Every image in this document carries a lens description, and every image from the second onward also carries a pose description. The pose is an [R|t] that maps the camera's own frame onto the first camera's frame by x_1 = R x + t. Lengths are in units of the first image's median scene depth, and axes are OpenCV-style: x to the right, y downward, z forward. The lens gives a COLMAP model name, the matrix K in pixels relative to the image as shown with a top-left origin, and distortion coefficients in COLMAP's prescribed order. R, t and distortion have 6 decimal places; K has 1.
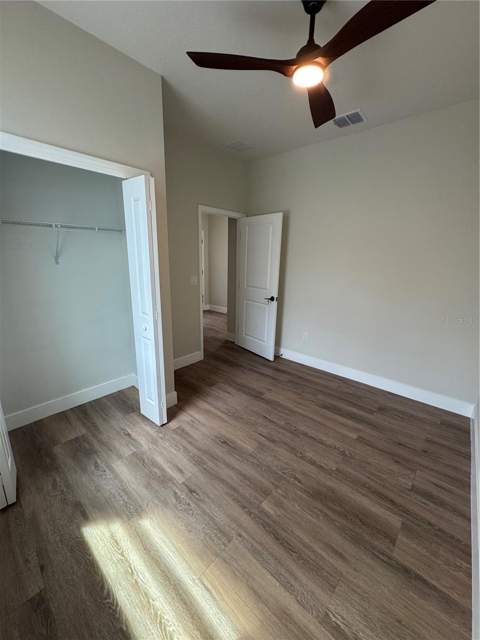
lens RADIAL K [[254.2, 0, 240.7], [0, 254.2, 319.5], [0, 0, 1]] dist [-0.005357, 0.000999]
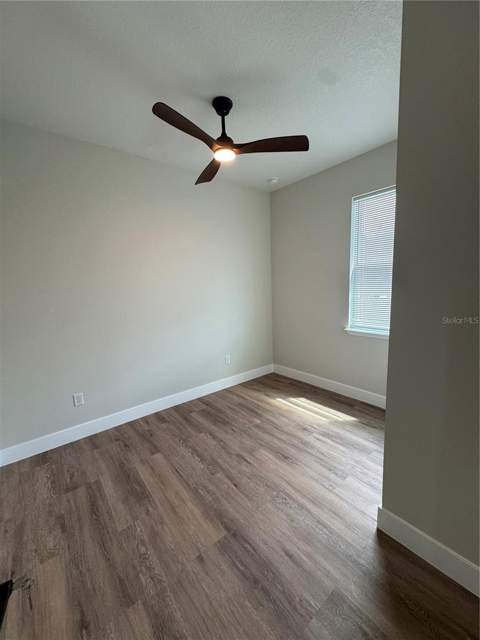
lens RADIAL K [[254.2, 0, 240.9], [0, 254.2, 318.7], [0, 0, 1]] dist [-0.005357, 0.000999]
pose [[-0.986844, -0.010034, 0.161366, -0.042428], [0.051256, 0.927173, 0.371112, -0.426334], [-0.153338, 0.374500, -0.914460, 1.765036]]
